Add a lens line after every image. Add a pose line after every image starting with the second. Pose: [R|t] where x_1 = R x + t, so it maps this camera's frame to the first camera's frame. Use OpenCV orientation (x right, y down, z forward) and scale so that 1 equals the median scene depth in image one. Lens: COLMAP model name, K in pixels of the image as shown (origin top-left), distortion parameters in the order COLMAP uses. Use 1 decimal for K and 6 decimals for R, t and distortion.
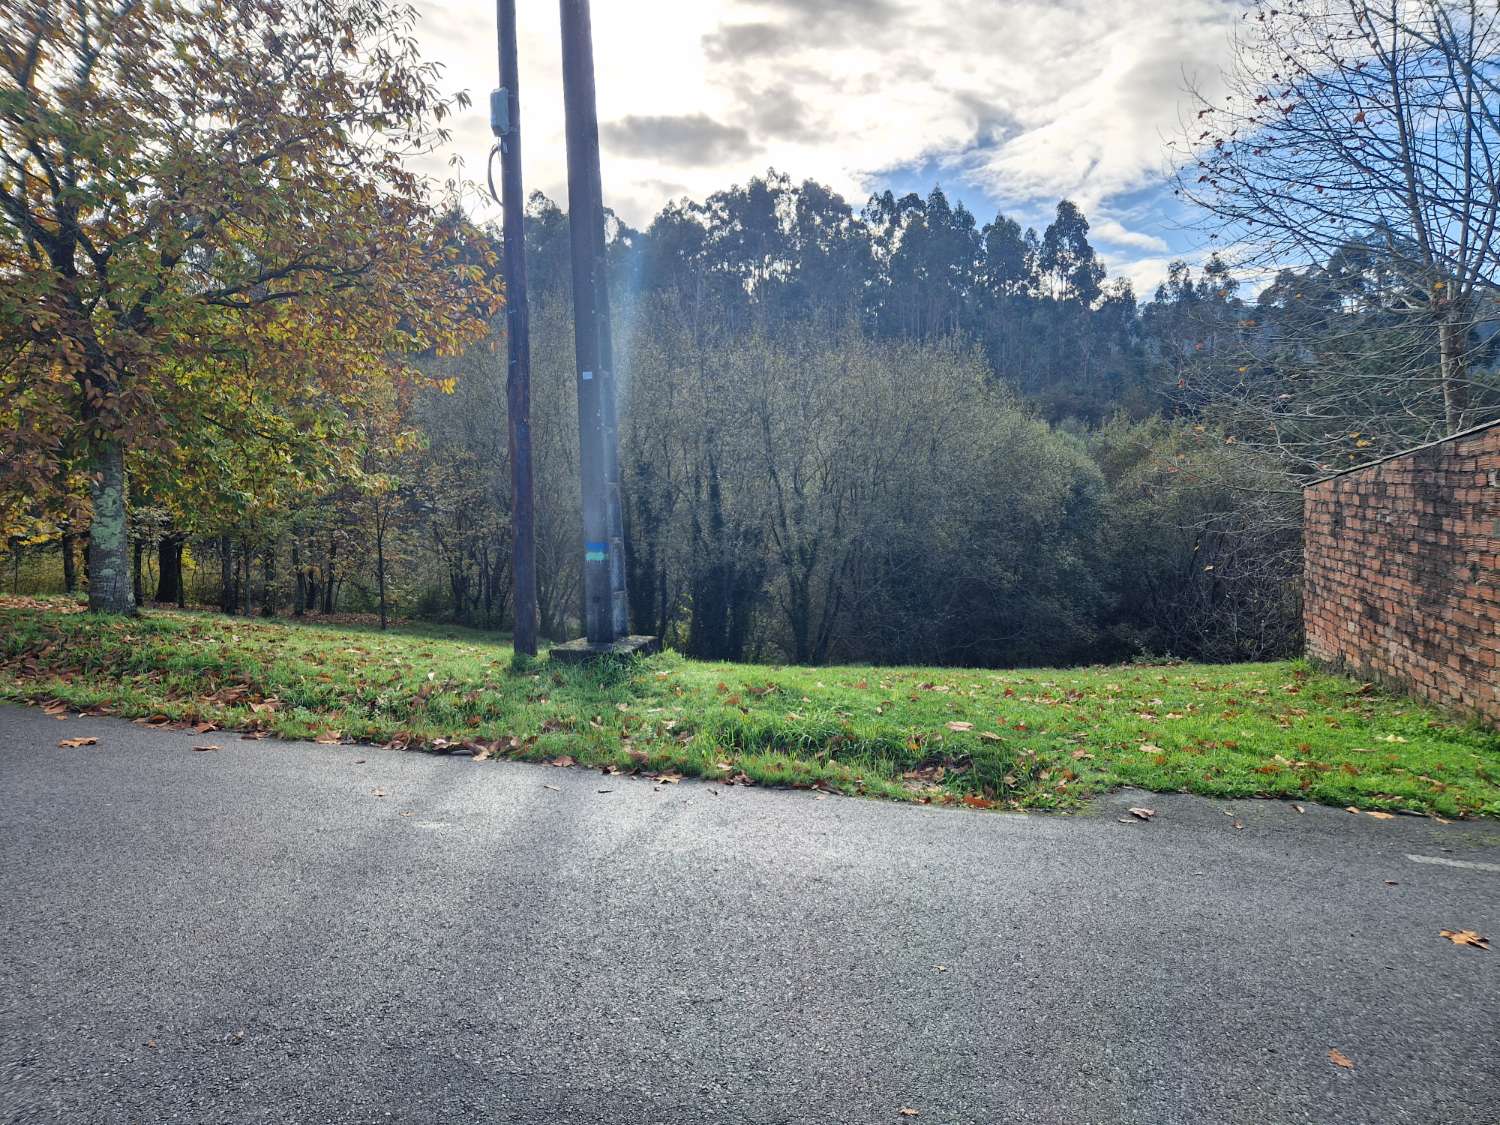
lens RADIAL K [[1022.3, 0, 745.7], [0, 1022.3, 560.2], [0, 0, 1]] dist [0.066785, -0.001957]
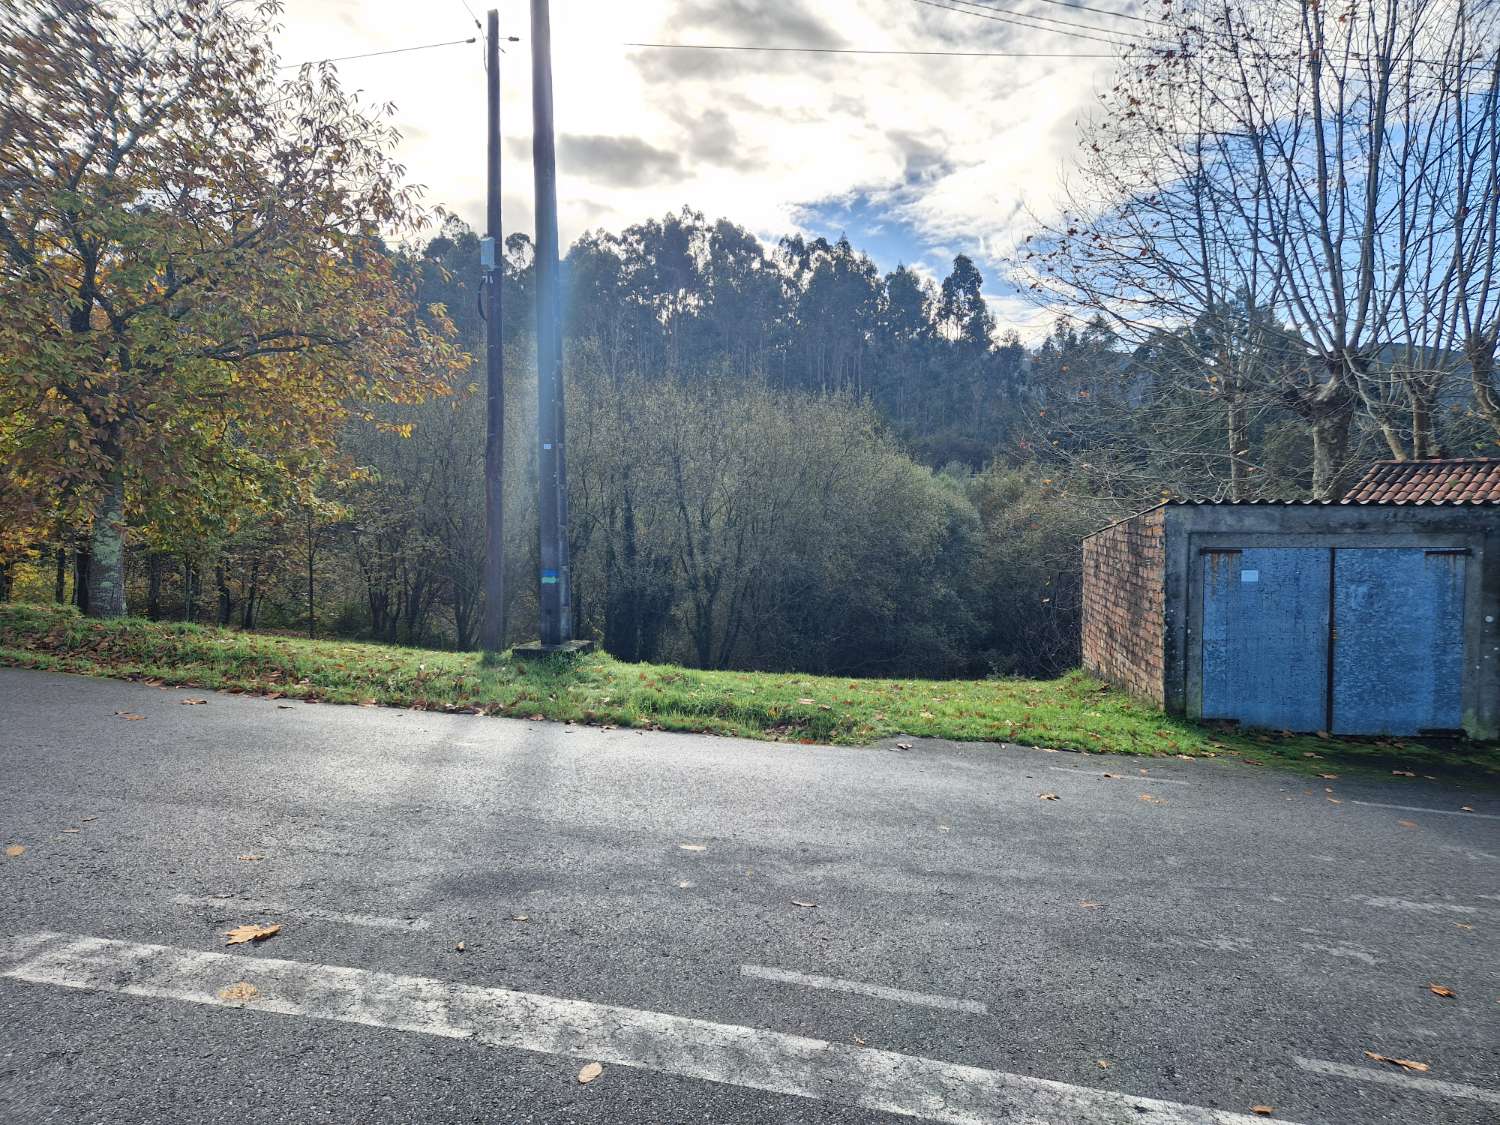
lens RADIAL K [[1022.3, 0, 743.9], [0, 1022.3, 559.6], [0, 0, 1]] dist [0.066785, -0.001957]
pose [[0.995819, 0.023674, 0.088228, -0.004015], [-0.021369, 0.999407, -0.026982, 0.000173], [-0.088815, 0.024984, 0.995735, -0.132192]]
